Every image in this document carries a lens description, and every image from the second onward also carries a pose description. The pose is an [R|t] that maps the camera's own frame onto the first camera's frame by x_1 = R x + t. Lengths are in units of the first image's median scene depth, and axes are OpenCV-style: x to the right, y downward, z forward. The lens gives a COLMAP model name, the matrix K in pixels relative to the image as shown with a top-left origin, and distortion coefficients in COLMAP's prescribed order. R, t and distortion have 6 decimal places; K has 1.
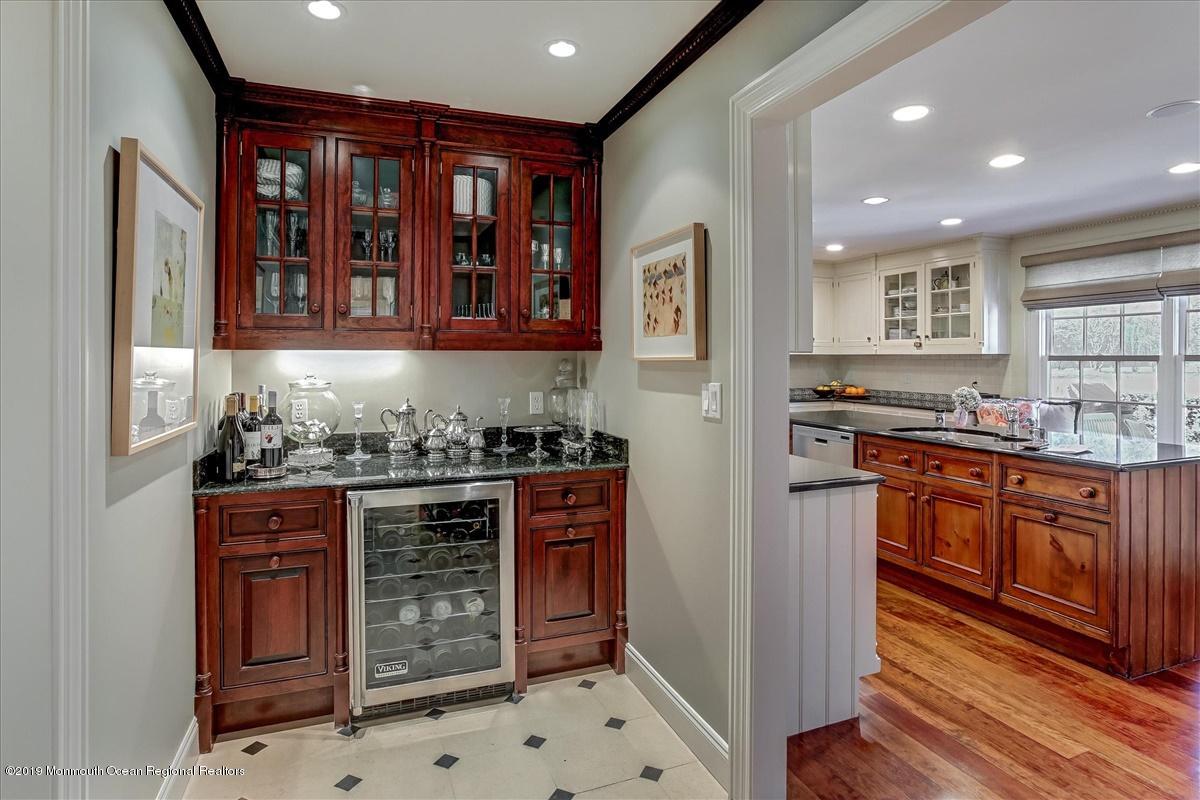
lens RADIAL K [[640.7, 0, 600.5], [0, 640.7, 355.4], [0, 0, 1]] dist [-0.038884, 0.018551]
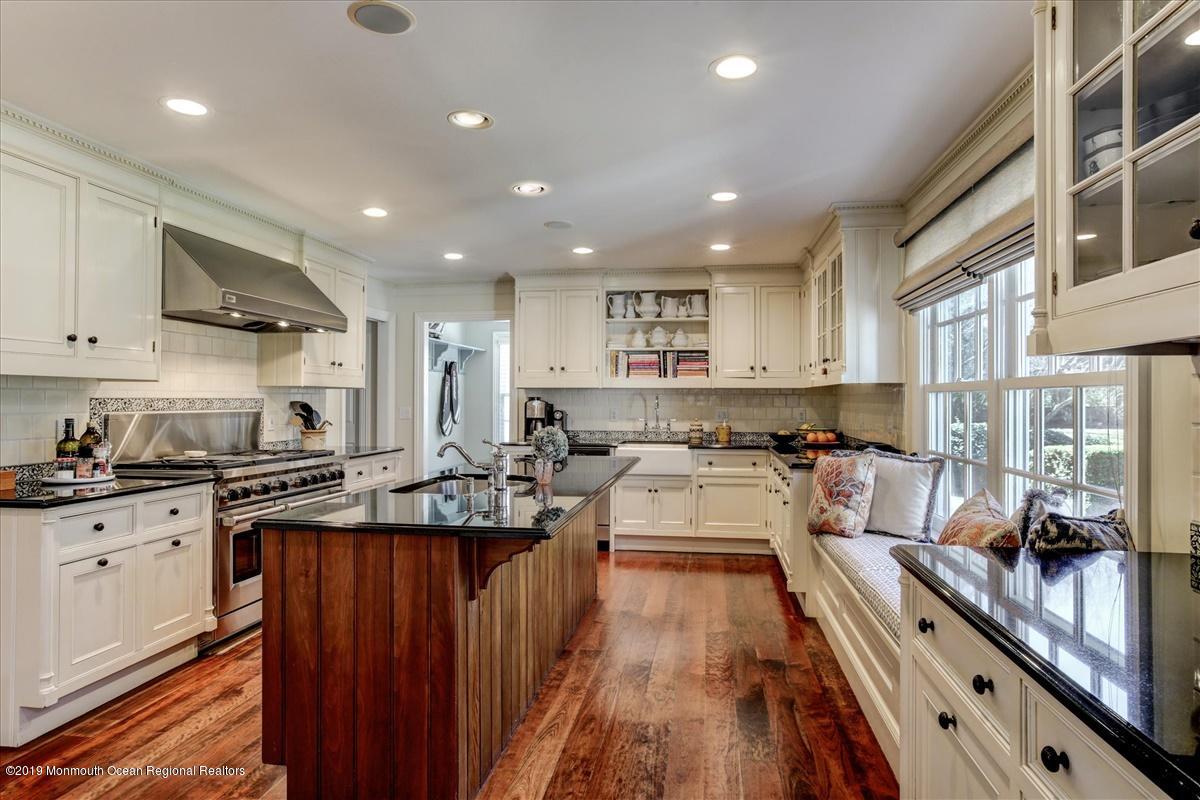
lens RADIAL K [[699.2, 0, 600.0], [0, 699.2, 400.0], [0, 0, 1]] dist [-0.022456, 0.001140]
pose [[0.867302, 0.002861, -0.497774, 0.817145], [-0.001886, 0.999995, 0.002461, 0.015980], [0.497778, -0.001196, 0.867304, 0.250904]]
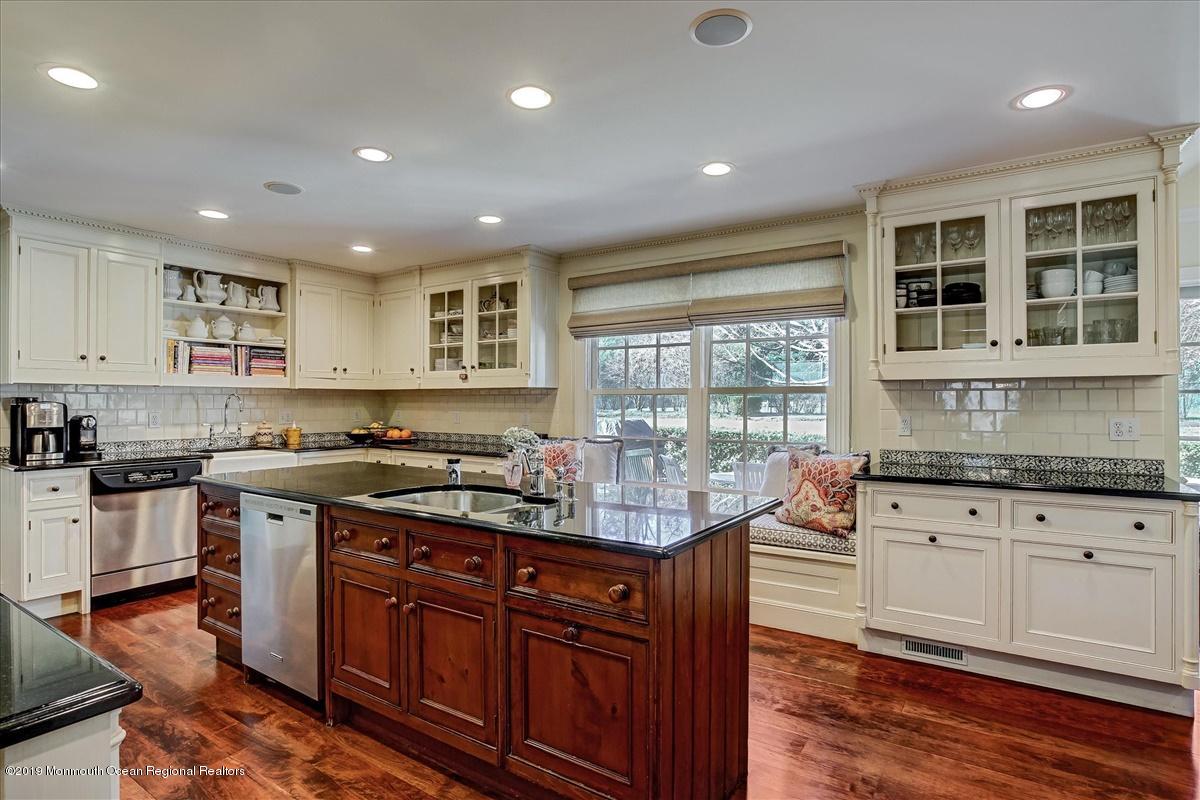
lens RADIAL K [[611.1, 0, 600.0], [0, 611.1, 400.0], [0, 0, 1]] dist [-0.028953, 0.000107]
pose [[0.823599, 0.001834, 0.567170, 0.235316], [-0.001540, 0.999998, -0.000997, 0.017348], [-0.567170, -0.000052, 0.823600, 0.291516]]
